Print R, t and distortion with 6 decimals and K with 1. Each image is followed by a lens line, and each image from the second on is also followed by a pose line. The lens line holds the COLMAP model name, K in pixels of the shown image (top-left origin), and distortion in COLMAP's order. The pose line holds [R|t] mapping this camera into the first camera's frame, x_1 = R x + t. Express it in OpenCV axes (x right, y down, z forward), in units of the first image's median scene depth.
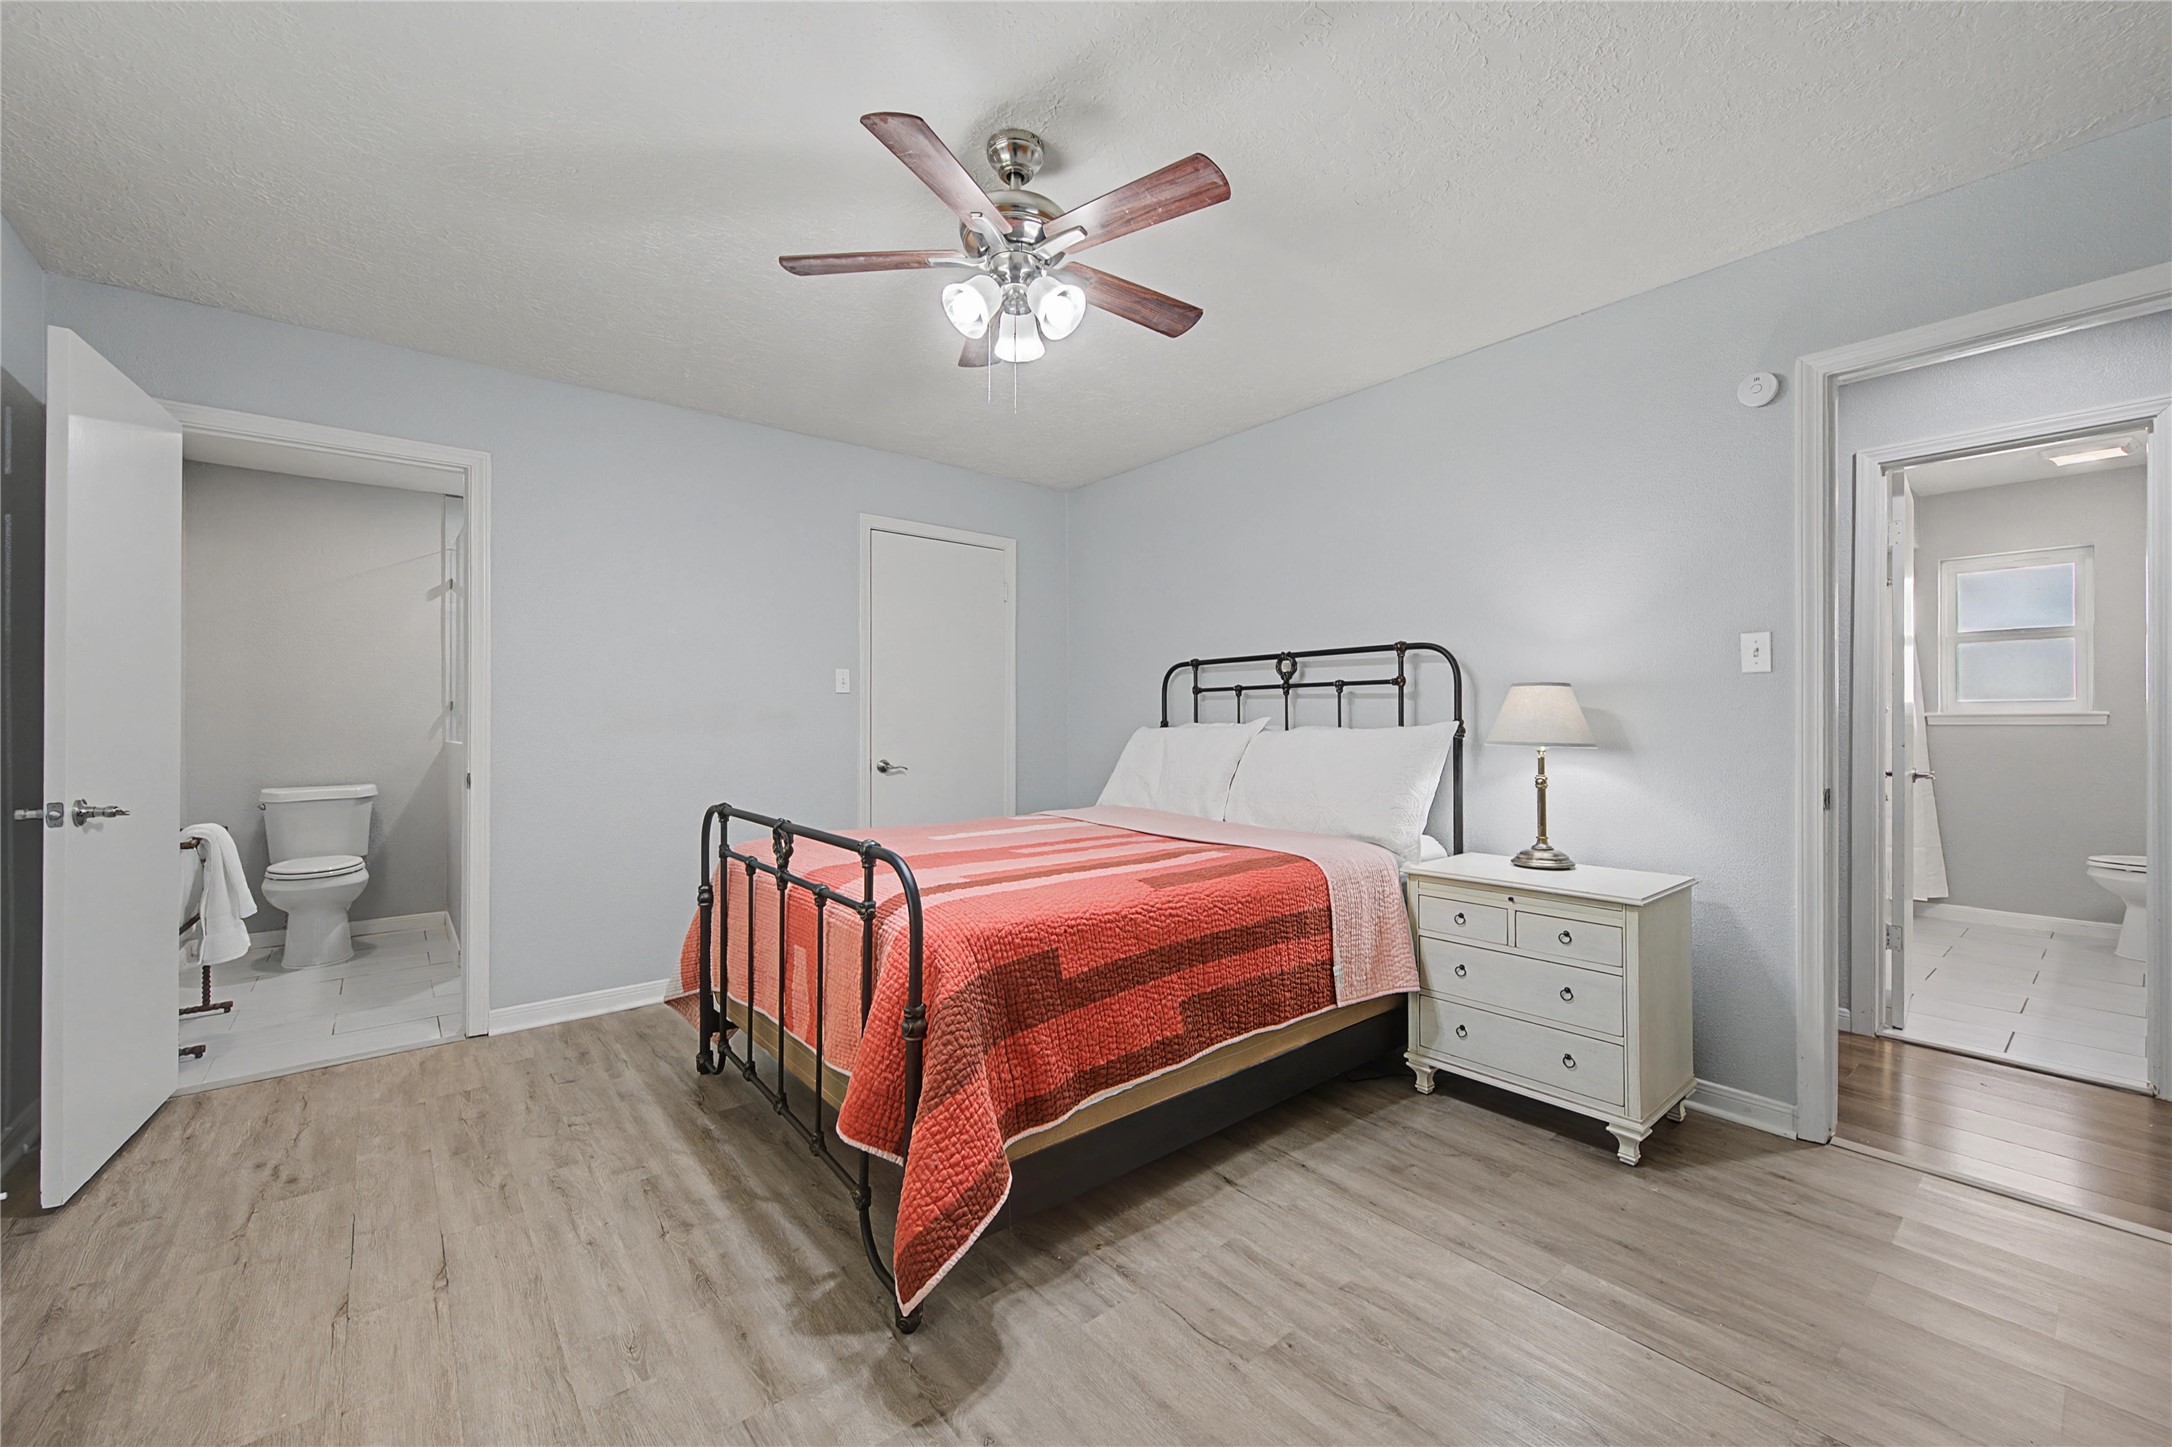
lens RADIAL K [[860.8, 0, 1081.4], [0, 860.8, 725.0], [0, 0, 1]] dist [0.000842, 0.000107]
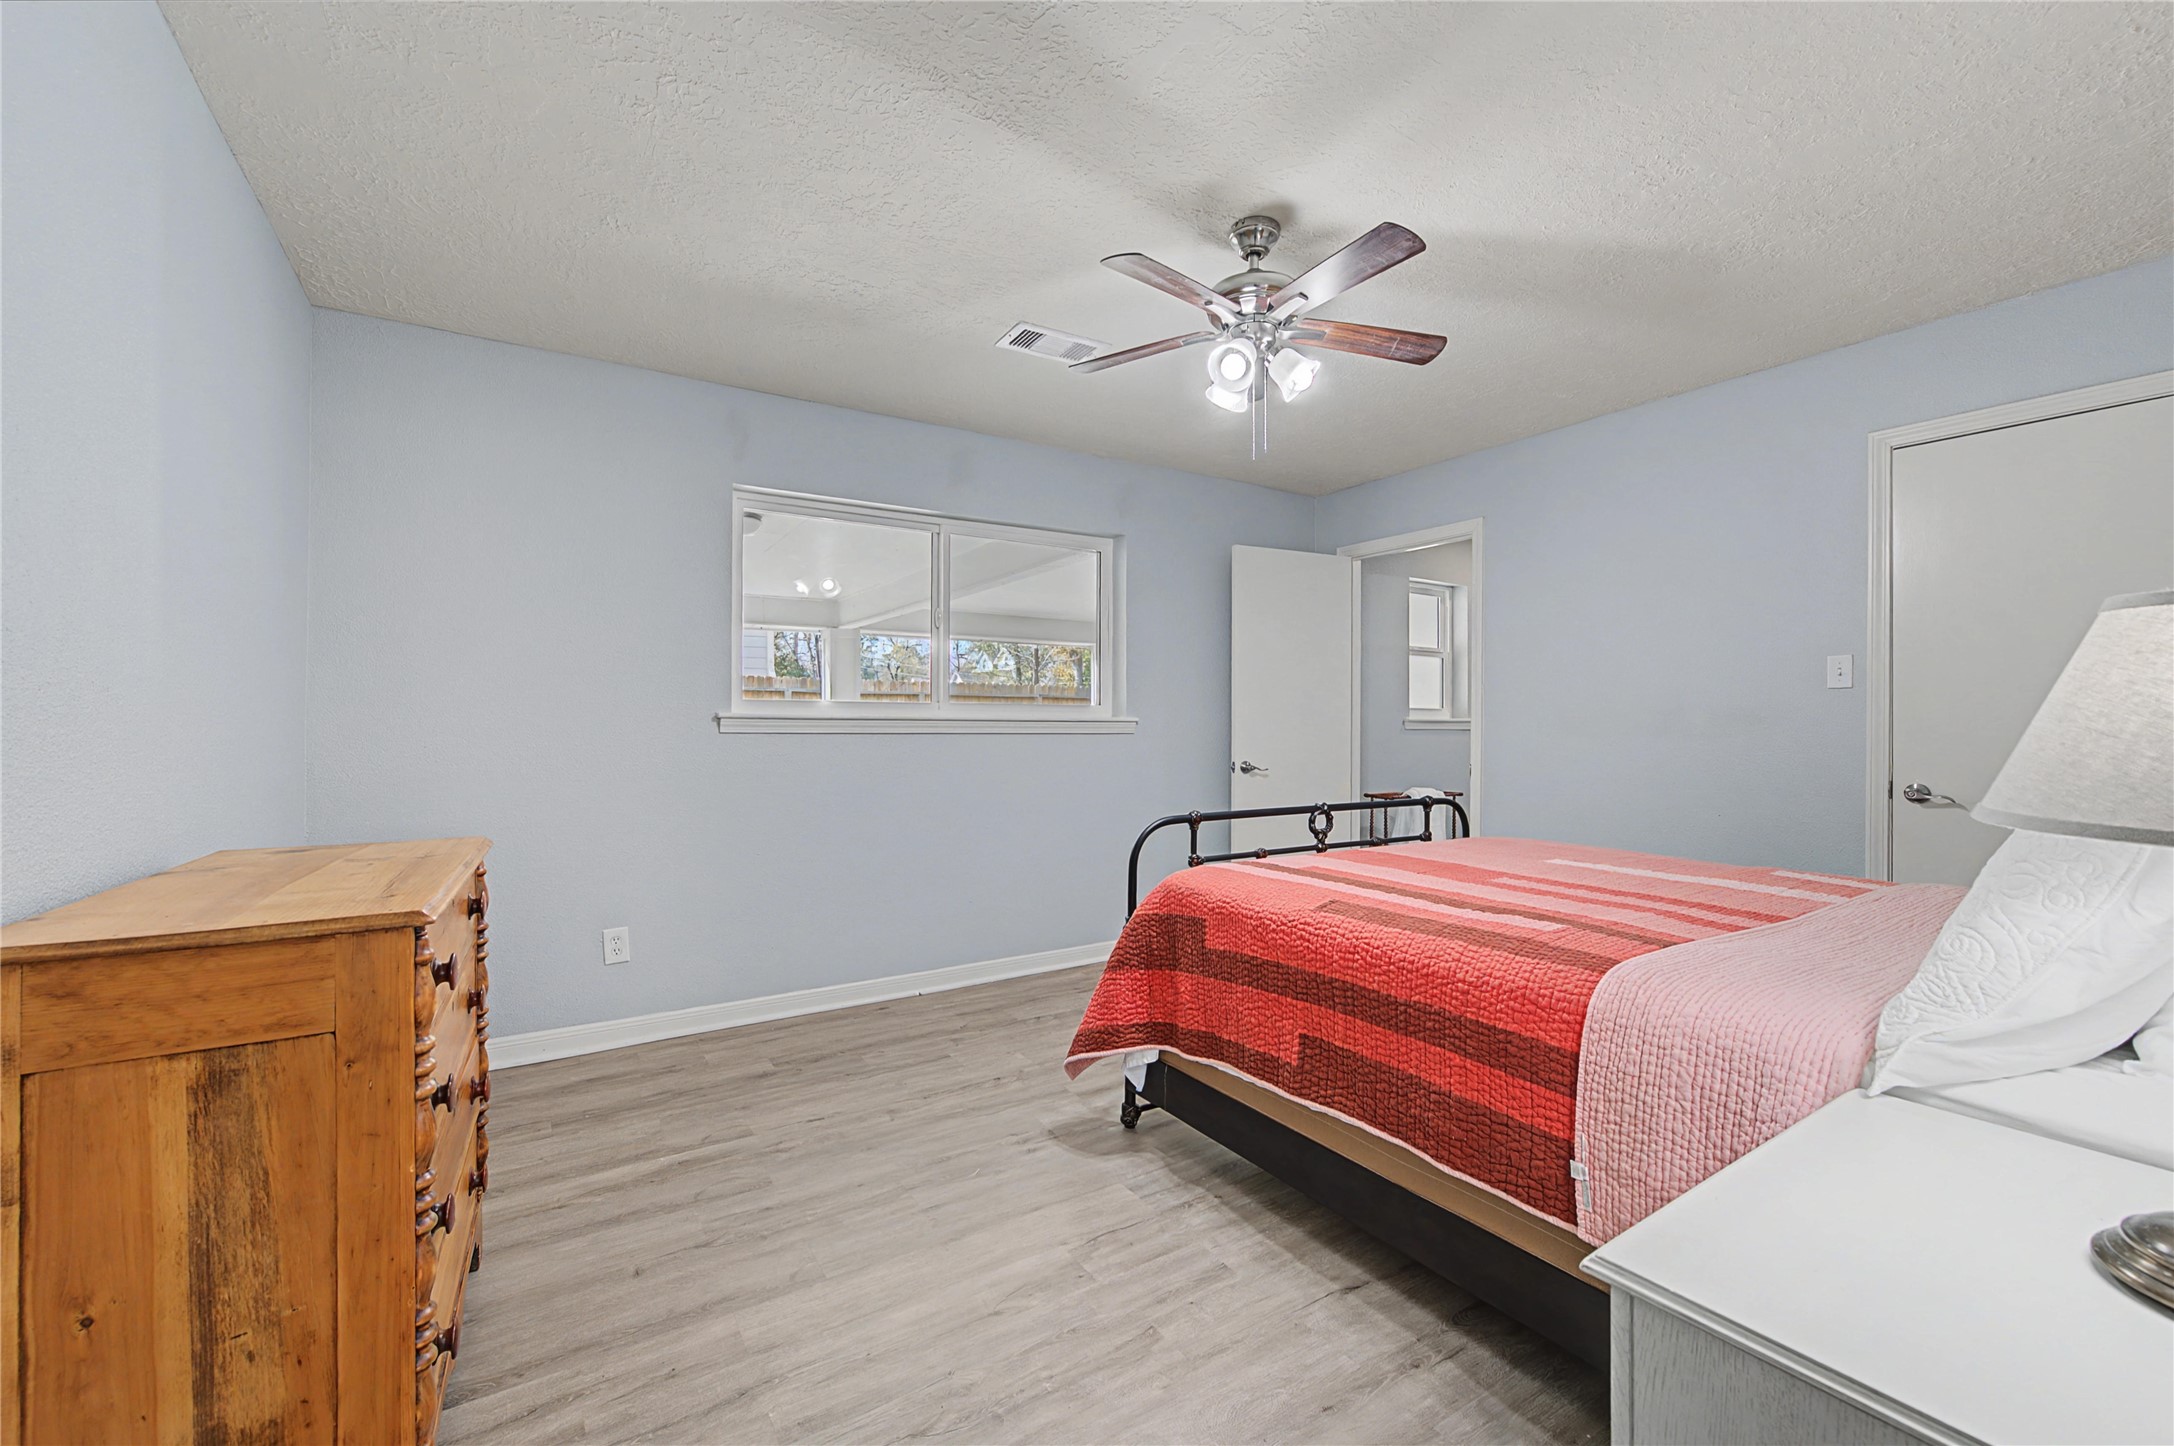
lens RADIAL K [[861.6, 0, 1082.4], [0, 861.6, 724.5], [0, 0, 1]] dist [0.000842, 0.000107]
pose [[-0.110686, 0.003635, -0.993849, 1.061717], [-0.002302, 0.999990, 0.003914, -0.013339], [0.993853, 0.002721, -0.110677, 0.870324]]
